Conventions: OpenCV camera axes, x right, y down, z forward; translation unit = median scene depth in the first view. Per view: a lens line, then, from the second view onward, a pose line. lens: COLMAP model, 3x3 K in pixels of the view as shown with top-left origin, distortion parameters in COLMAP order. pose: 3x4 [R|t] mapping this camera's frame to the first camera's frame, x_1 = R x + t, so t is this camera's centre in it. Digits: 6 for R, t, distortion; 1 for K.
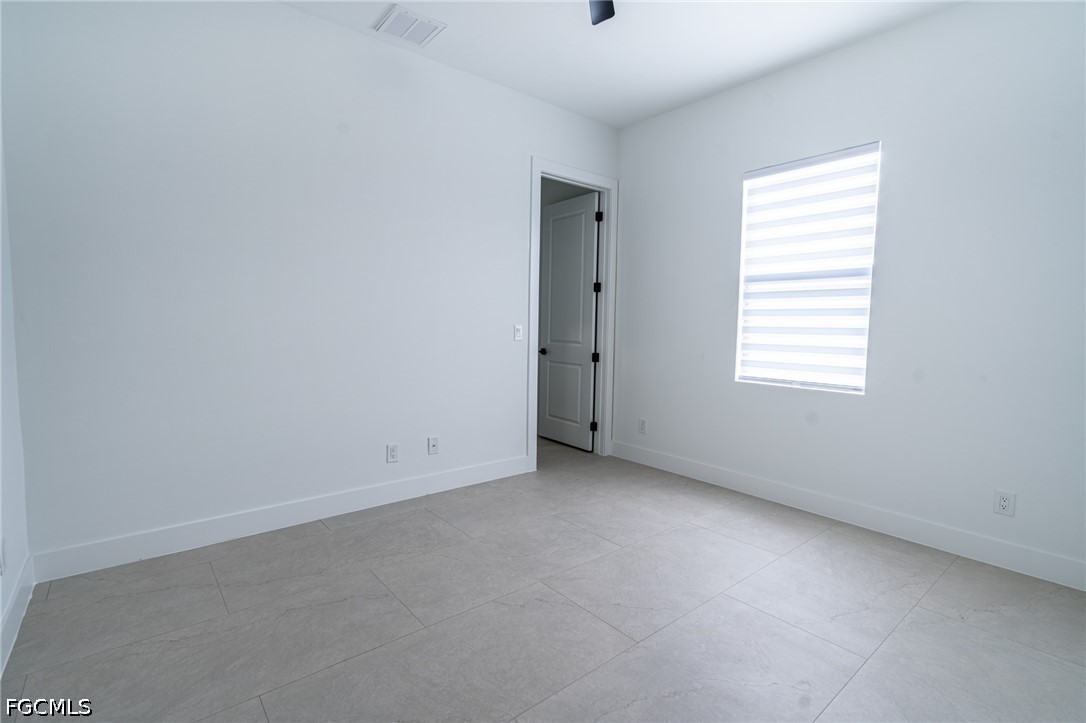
lens RADIAL K [[507.3, 0, 543.0], [0, 507.3, 361.5], [0, 0, 1]] dist [0.000106, -0.000357]
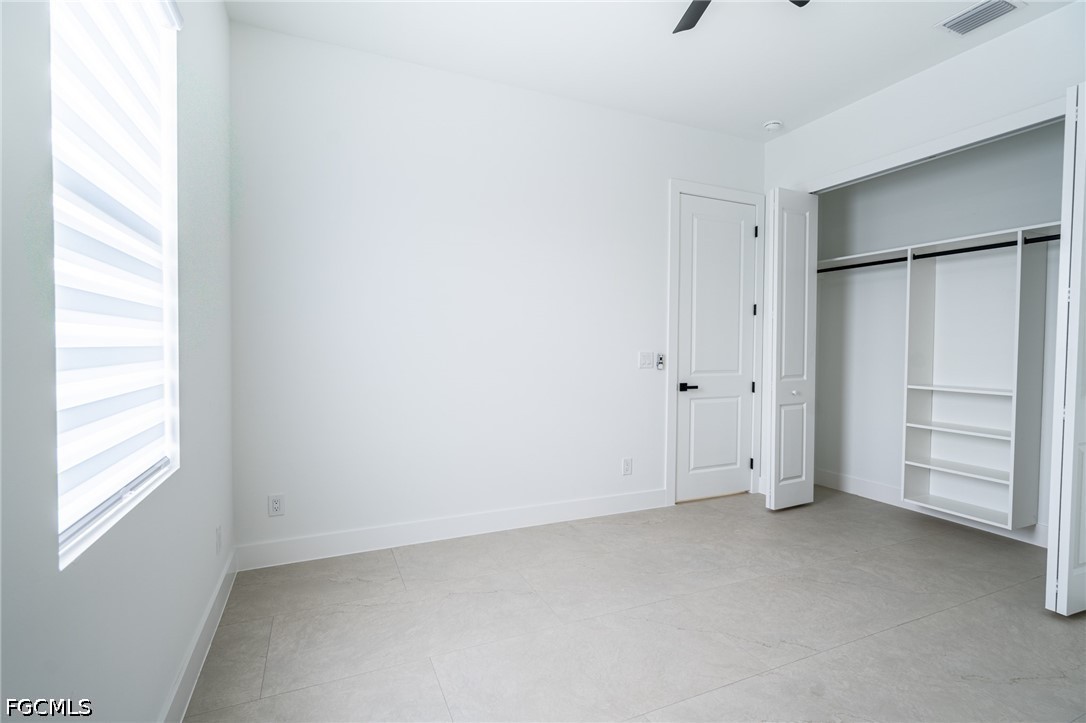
lens RADIAL K [[507.3, 0, 543.0], [0, 507.3, 361.5], [0, 0, 1]] dist [0.000106, -0.000357]
pose [[-0.962981, -0.031812, 0.267685, 0.127680], [-0.003540, 0.994419, 0.105444, -0.120581], [-0.269546, 0.100593, -0.957719, 1.600009]]
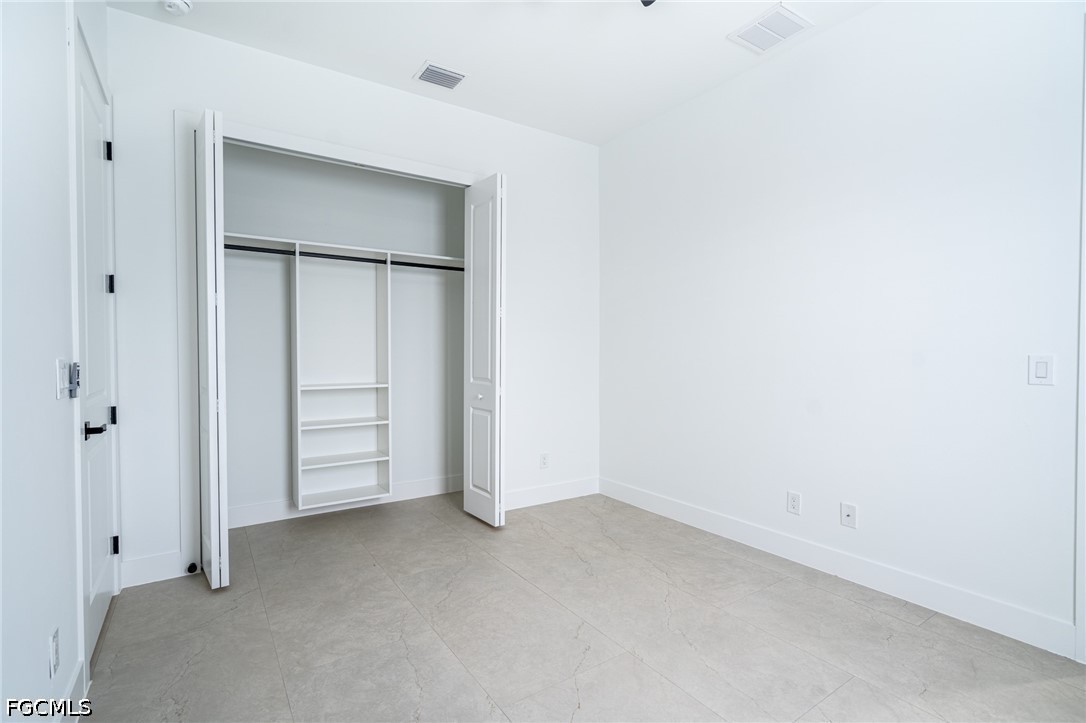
lens RADIAL K [[507.3, 0, 543.0], [0, 507.3, 361.5], [0, 0, 1]] dist [0.000106, -0.000357]
pose [[-0.095115, 0.007529, -0.995438, 0.757580], [-0.076830, 0.996933, 0.014881, -0.051424], [0.992497, 0.077895, -0.094244, 0.791857]]
